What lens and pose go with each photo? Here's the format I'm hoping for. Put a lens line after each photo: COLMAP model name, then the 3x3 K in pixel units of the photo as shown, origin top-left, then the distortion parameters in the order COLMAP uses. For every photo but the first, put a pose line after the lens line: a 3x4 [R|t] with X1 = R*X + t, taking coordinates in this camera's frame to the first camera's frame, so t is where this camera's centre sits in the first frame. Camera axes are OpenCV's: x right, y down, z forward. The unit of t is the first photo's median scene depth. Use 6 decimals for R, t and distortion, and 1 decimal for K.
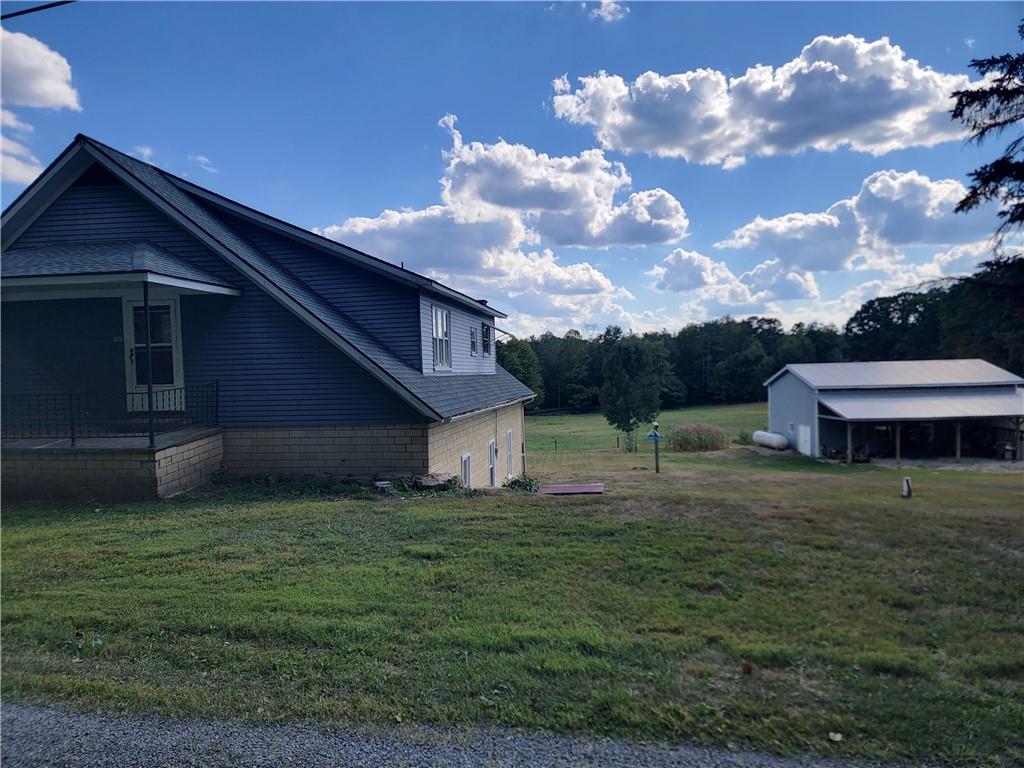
lens RADIAL K [[718.3, 0, 518.5], [0, 718.3, 389.4], [0, 0, 1]] dist [0.066295, -0.002760]
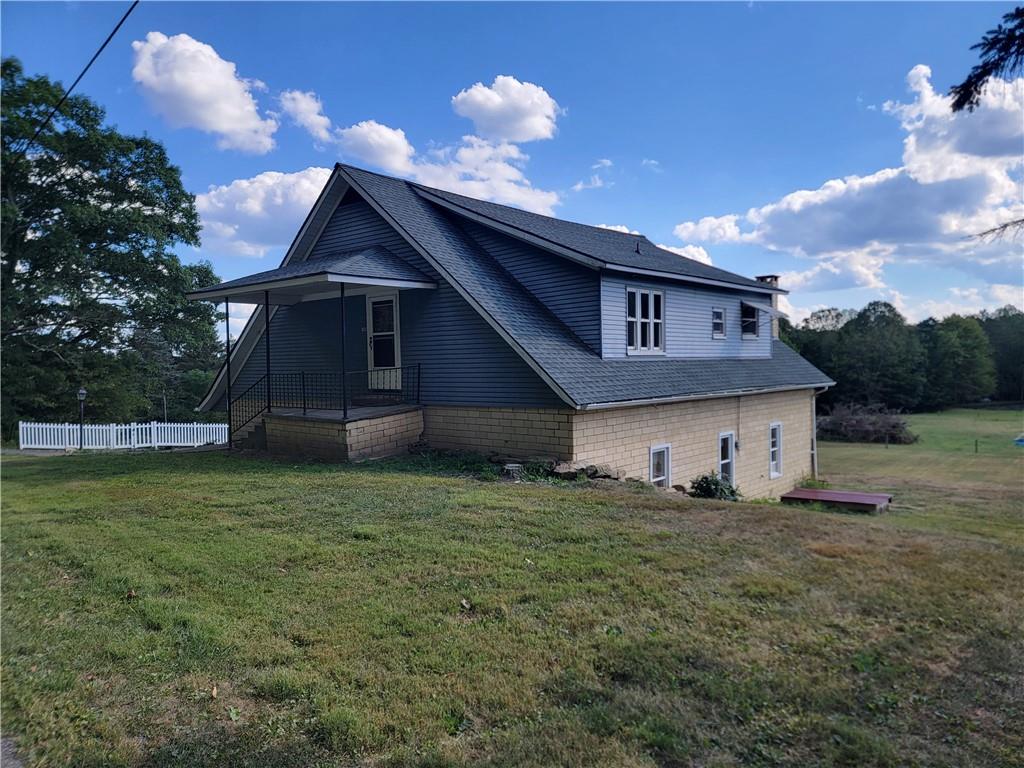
lens RADIAL K [[718.3, 0, 520.9], [0, 718.3, 380.4], [0, 0, 1]] dist [0.066295, -0.002760]
pose [[0.842348, 0.019903, -0.538566, 0.333663], [-0.014324, 0.999792, 0.014544, -0.005113], [0.538743, -0.004537, 0.842458, 0.134554]]
